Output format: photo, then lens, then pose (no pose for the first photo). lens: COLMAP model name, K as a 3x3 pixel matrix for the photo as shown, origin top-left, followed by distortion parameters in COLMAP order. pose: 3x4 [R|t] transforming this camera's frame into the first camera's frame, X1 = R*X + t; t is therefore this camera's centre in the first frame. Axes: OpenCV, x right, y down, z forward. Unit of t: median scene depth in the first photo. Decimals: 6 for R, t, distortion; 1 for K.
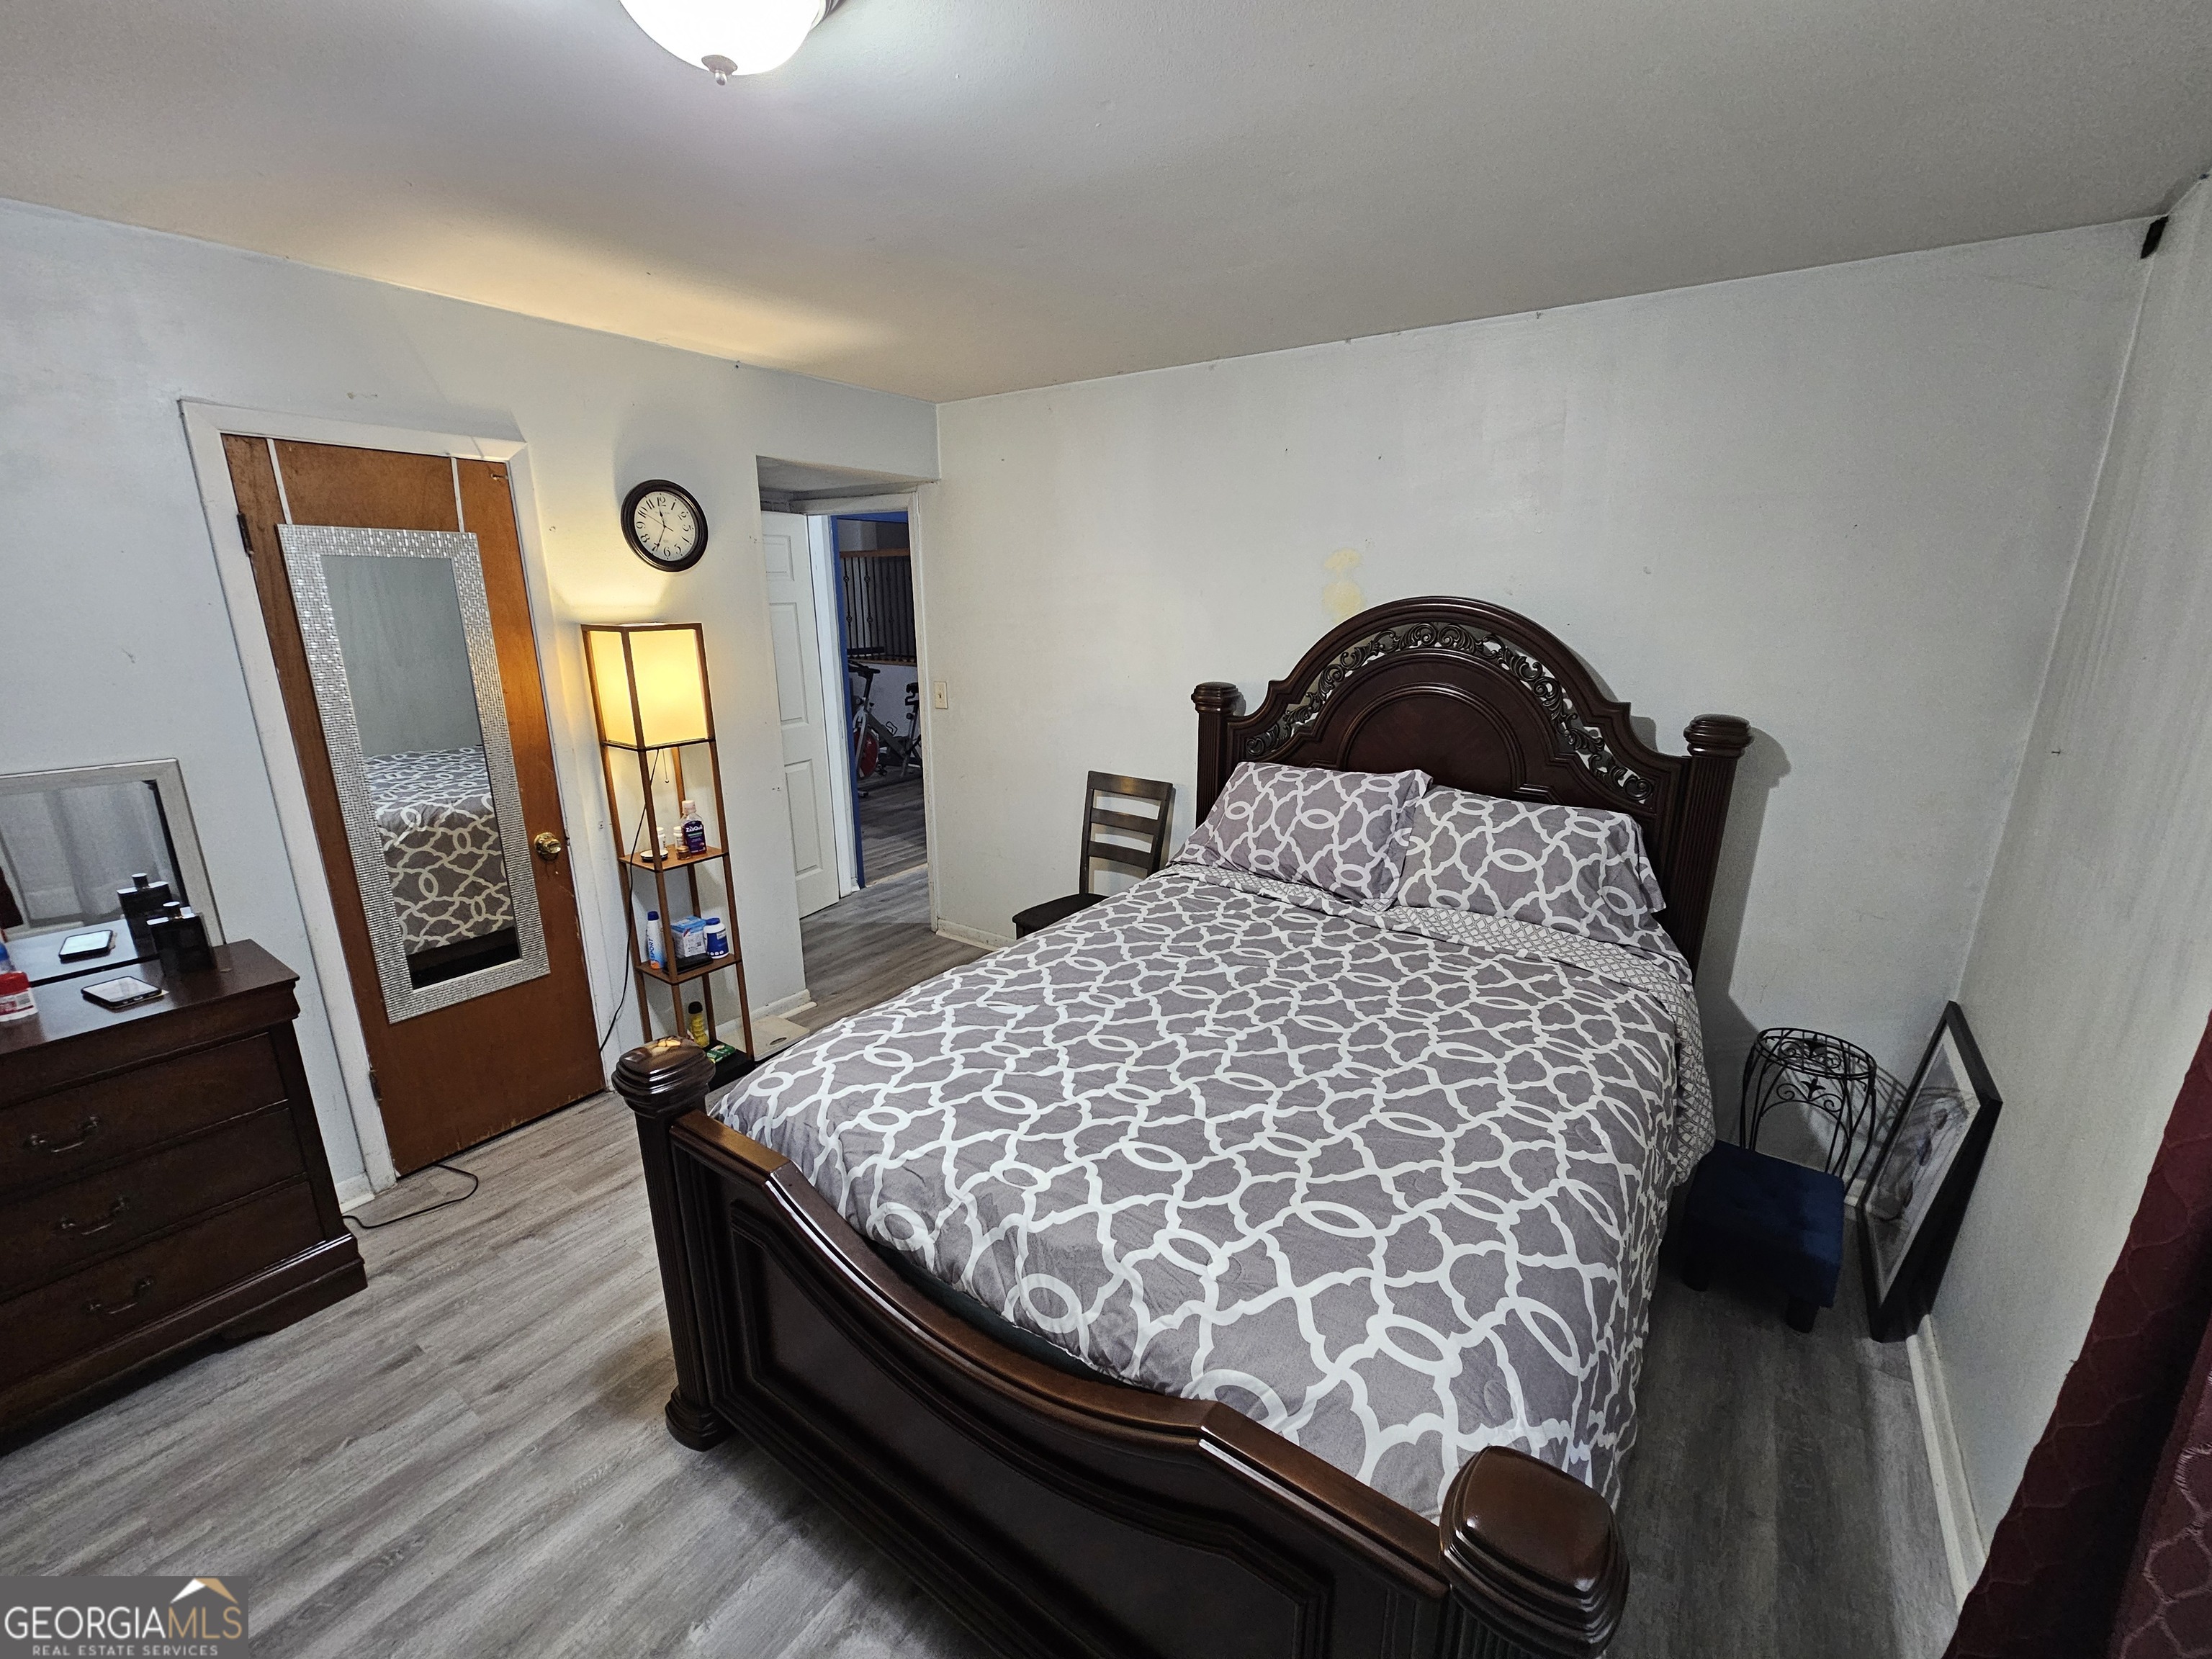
lens RADIAL K [[903.2, 0, 1112.7], [0, 903.2, 835.2], [0, 0, 1]] dist [-0.005028, -0.000651]
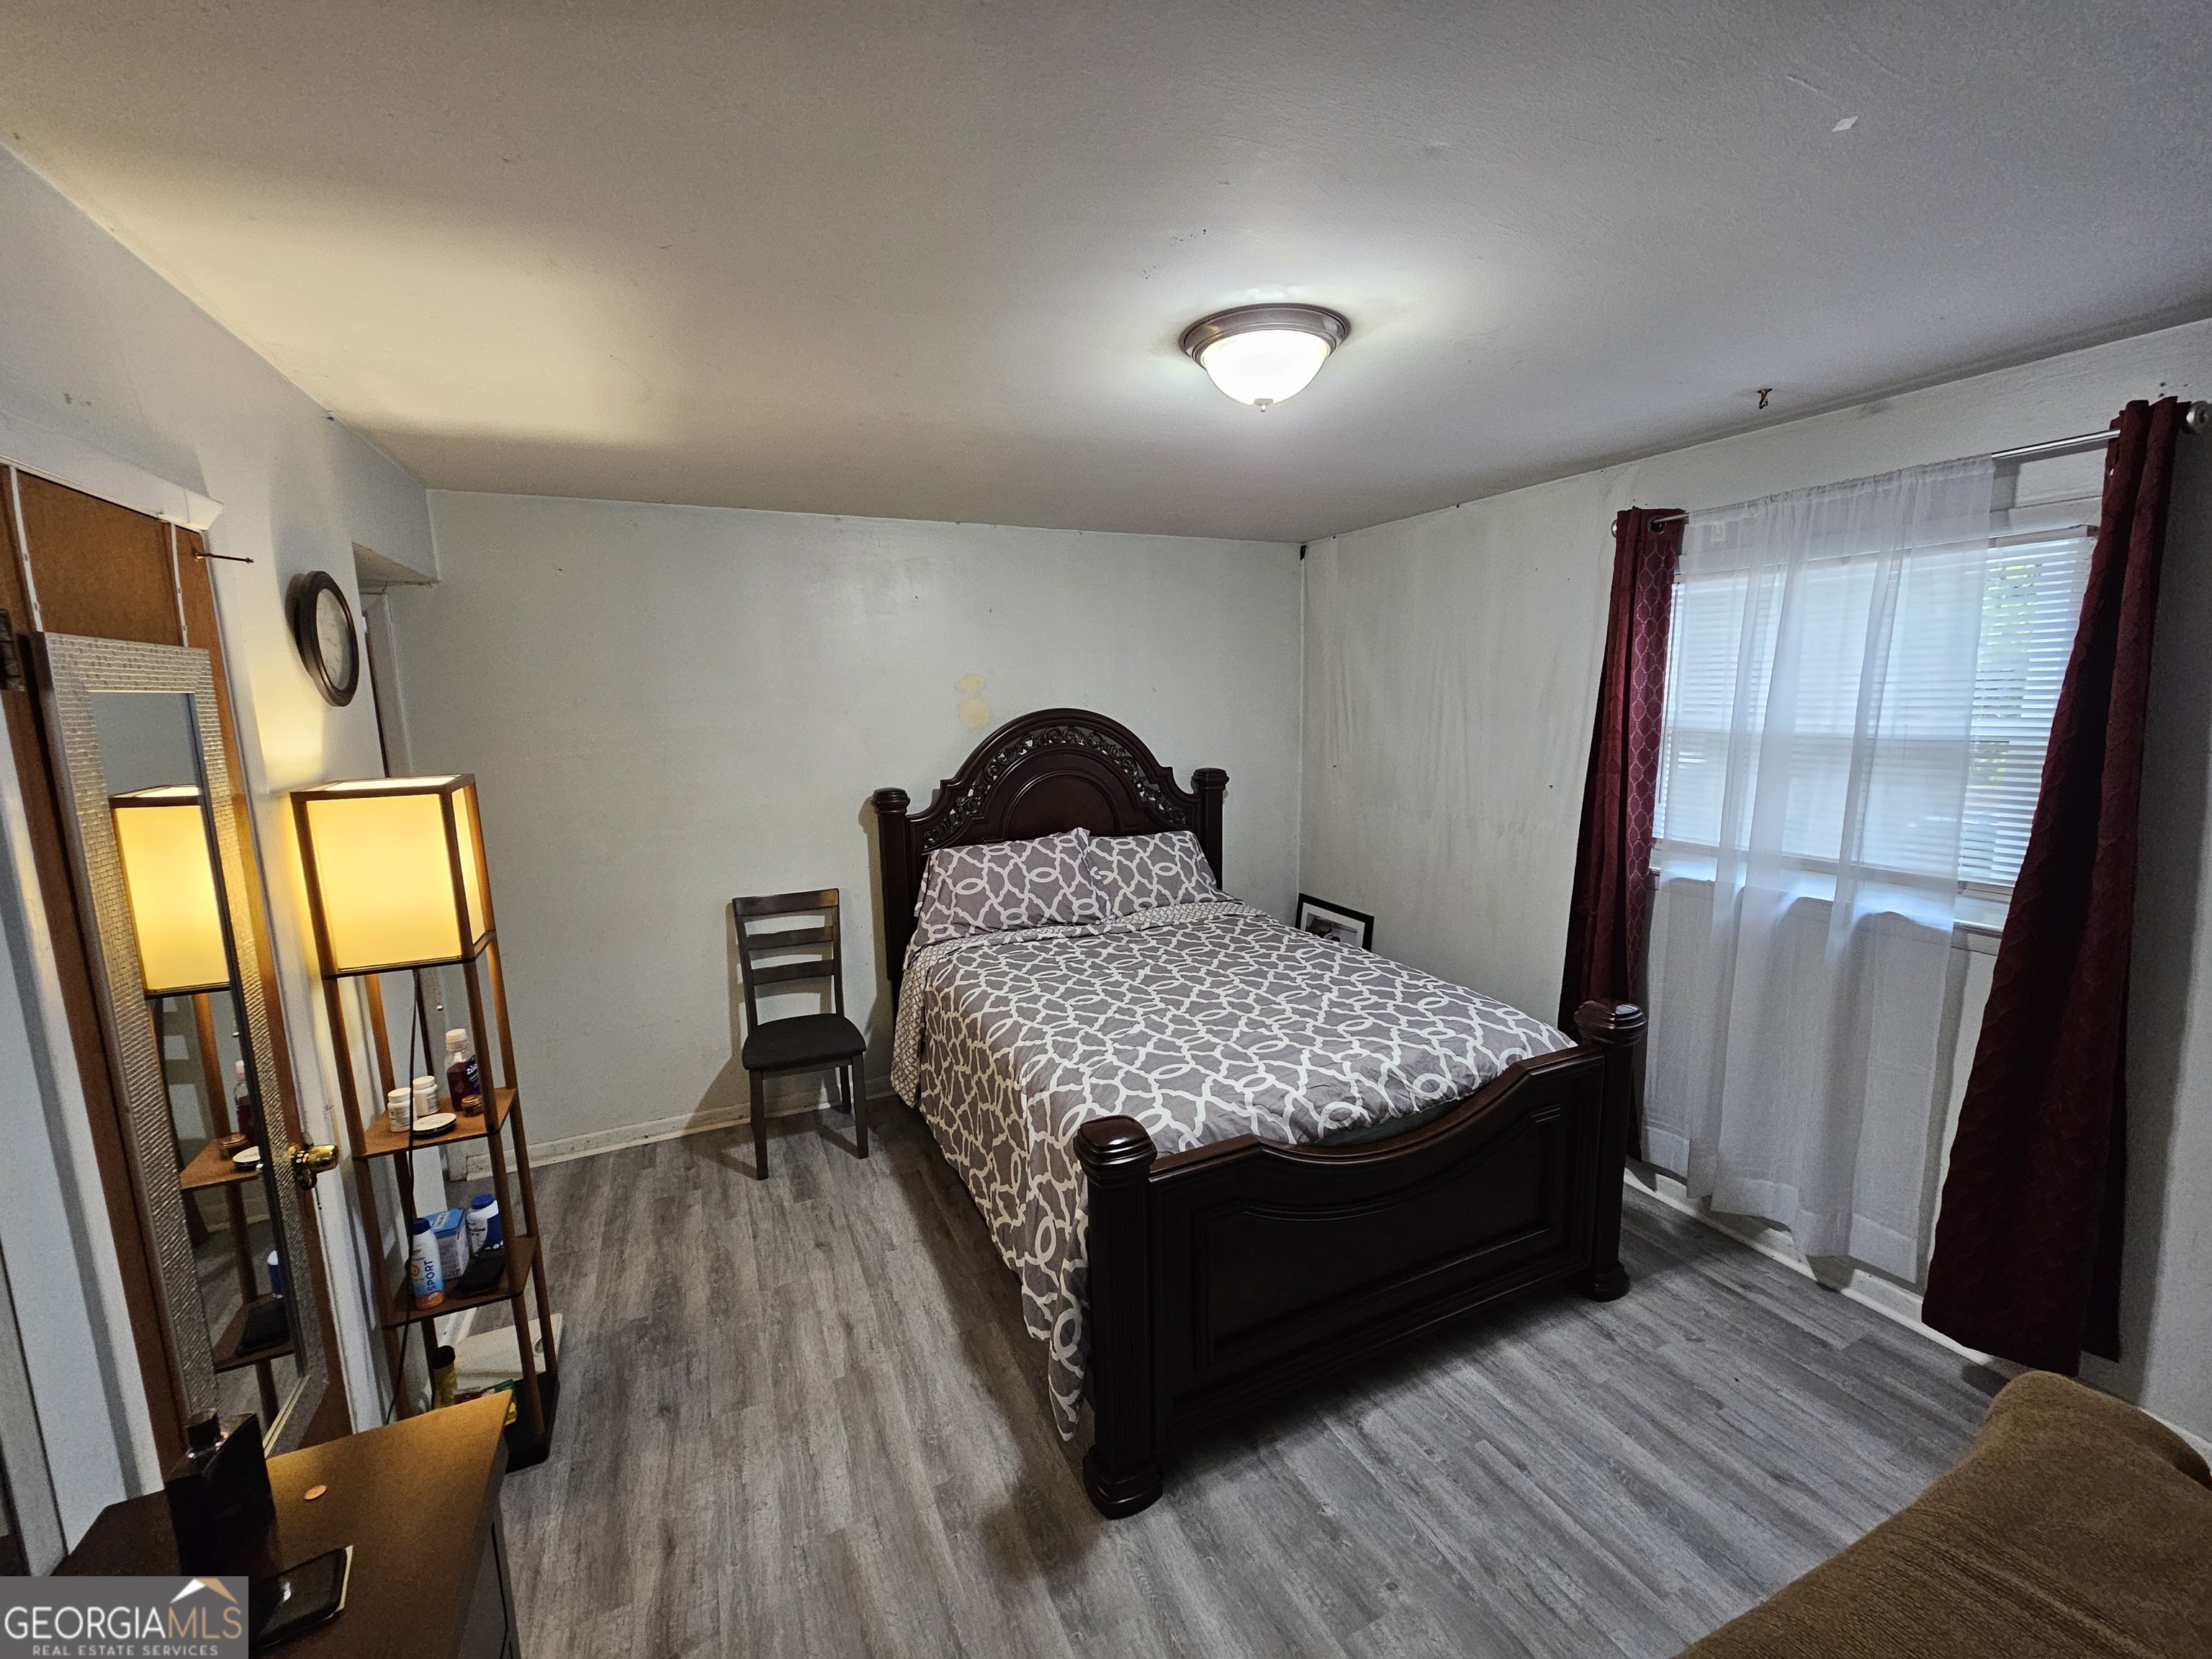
lens RADIAL K [[903.2, 0, 1115.2], [0, 903.2, 834.7], [0, 0, 1]] dist [-0.005028, -0.000651]
pose [[0.496190, -0.148287, 0.855457, -0.933992], [0.247705, 0.968533, 0.024212, -0.089727], [-0.832129, 0.199887, 0.517307, 0.238271]]
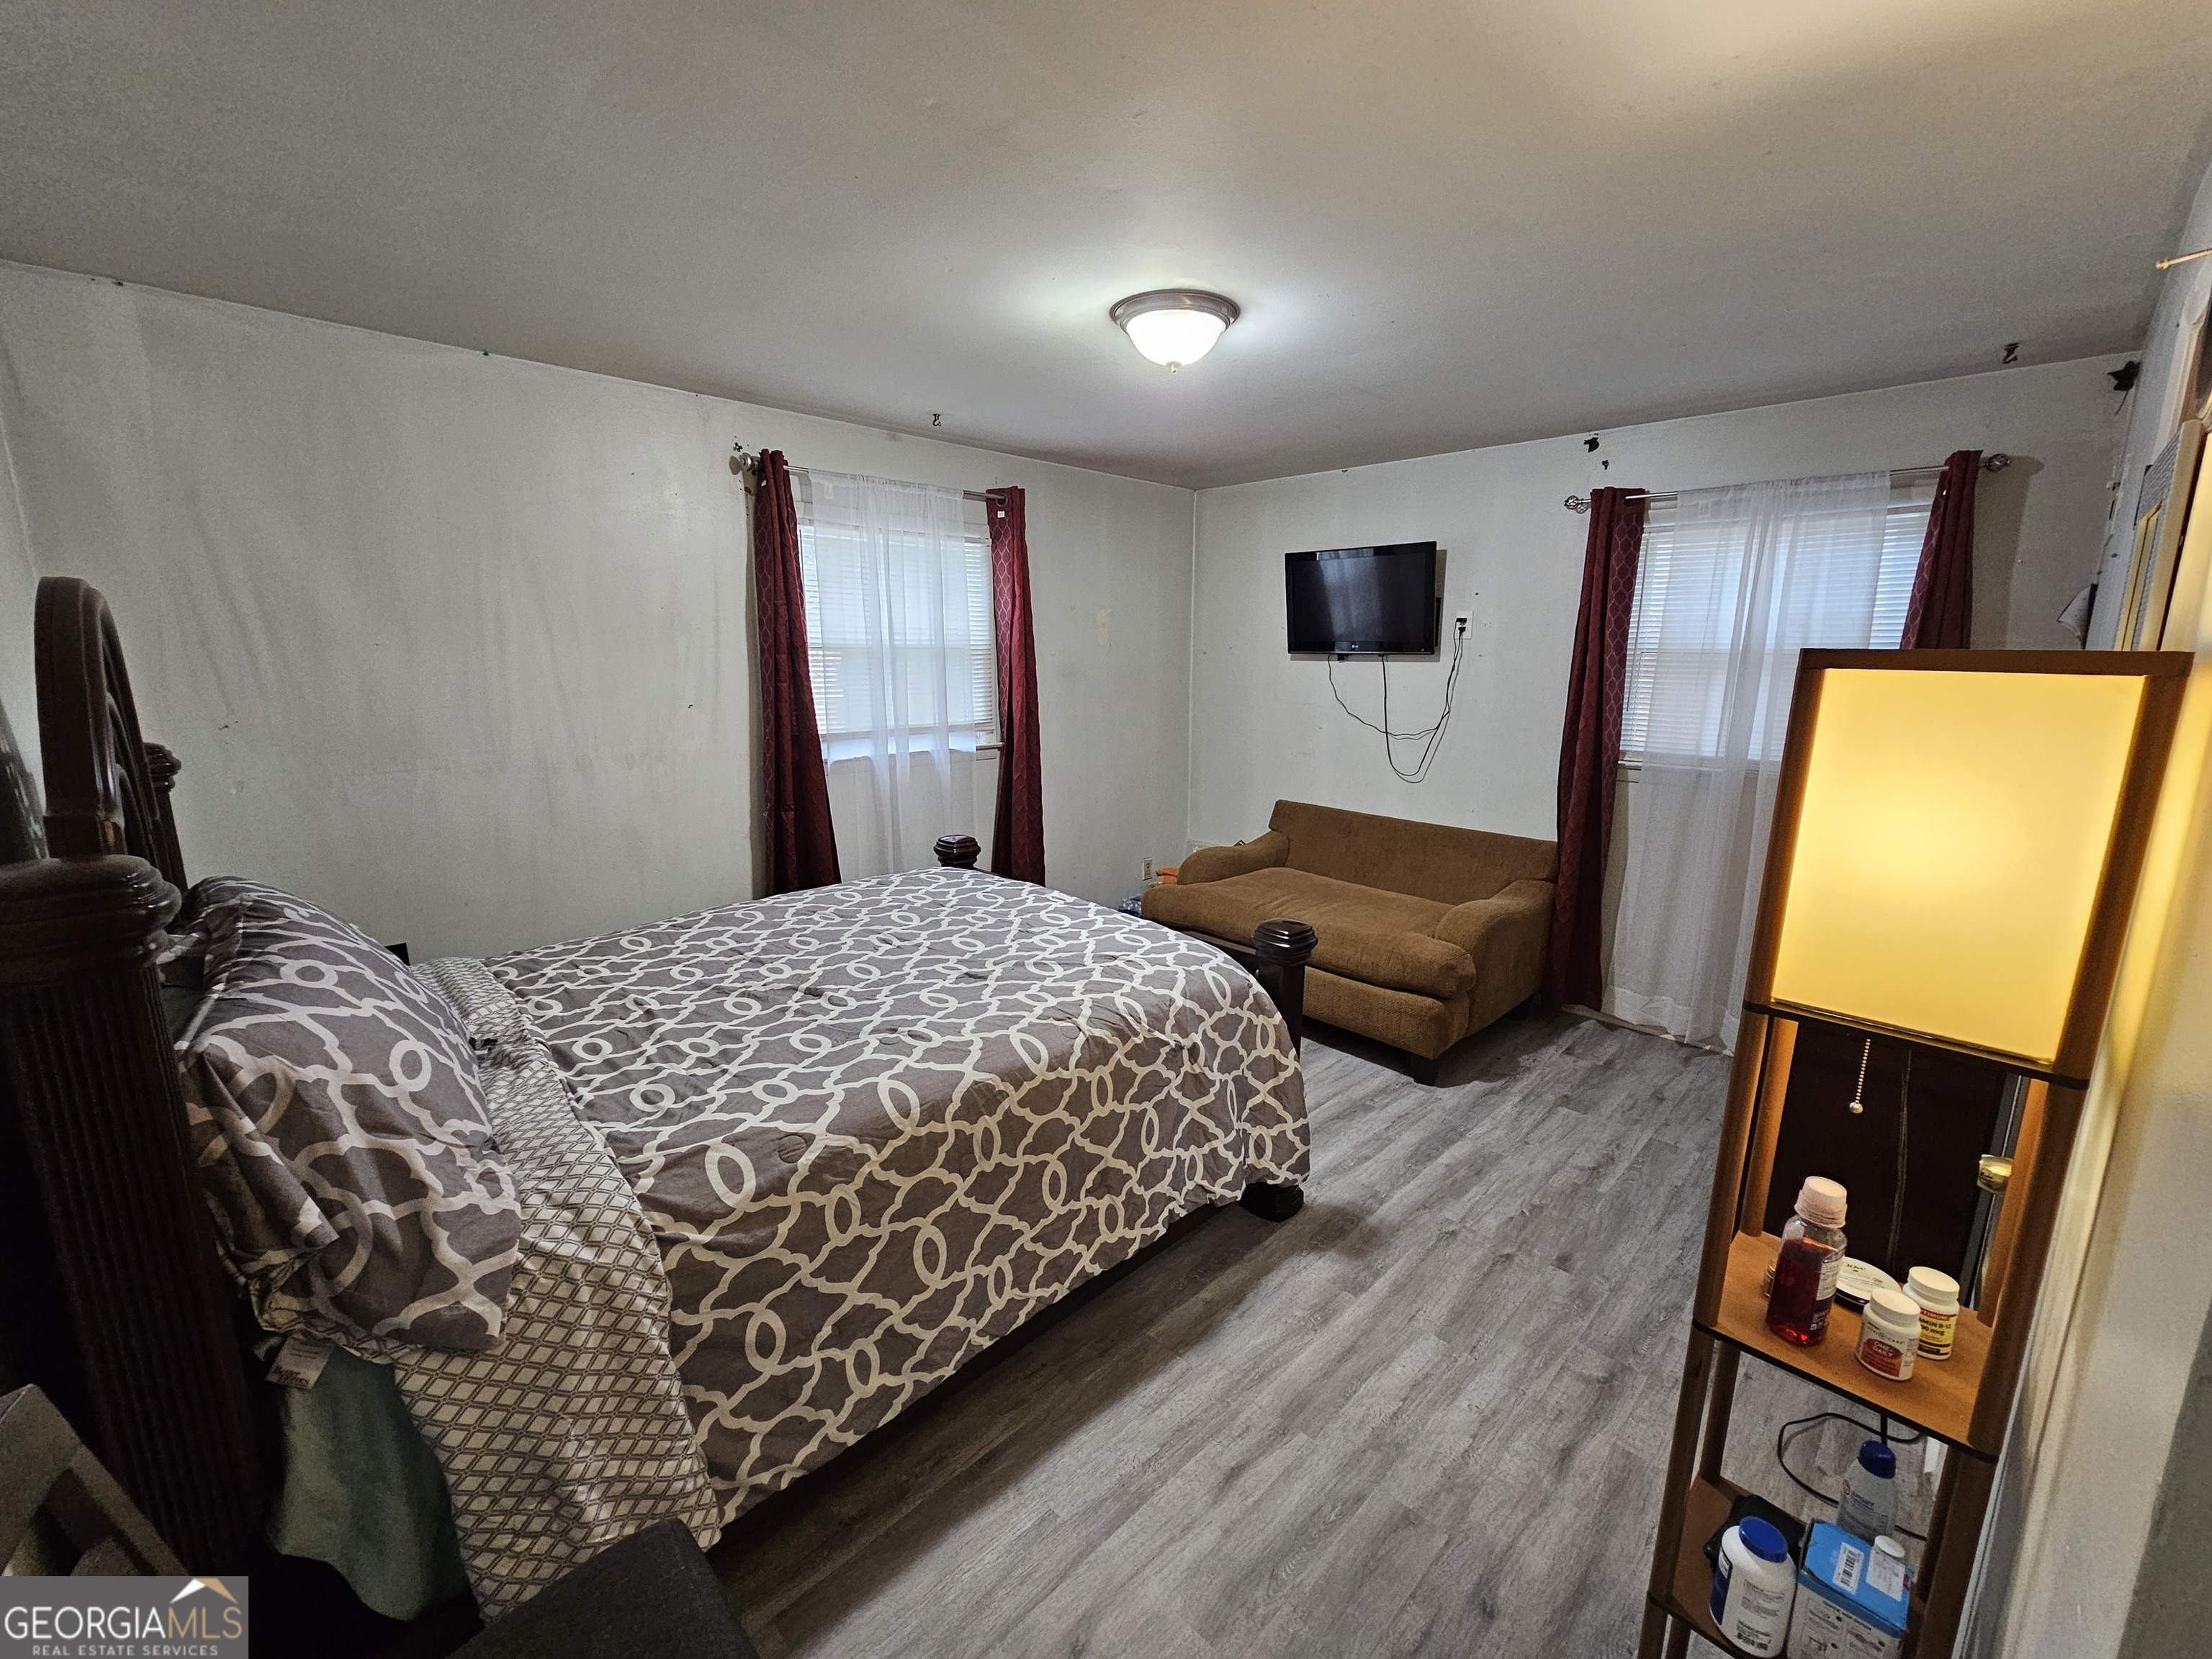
lens RADIAL K [[903.2, 0, 1114.9], [0, 903.2, 833.2], [0, 0, 1]] dist [-0.005028, -0.000651]
pose [[-0.984106, -0.048442, 0.170846, -0.298811], [0.033783, 0.893435, 0.447921, -0.379923], [-0.174338, 0.446573, -0.877598, 1.547828]]
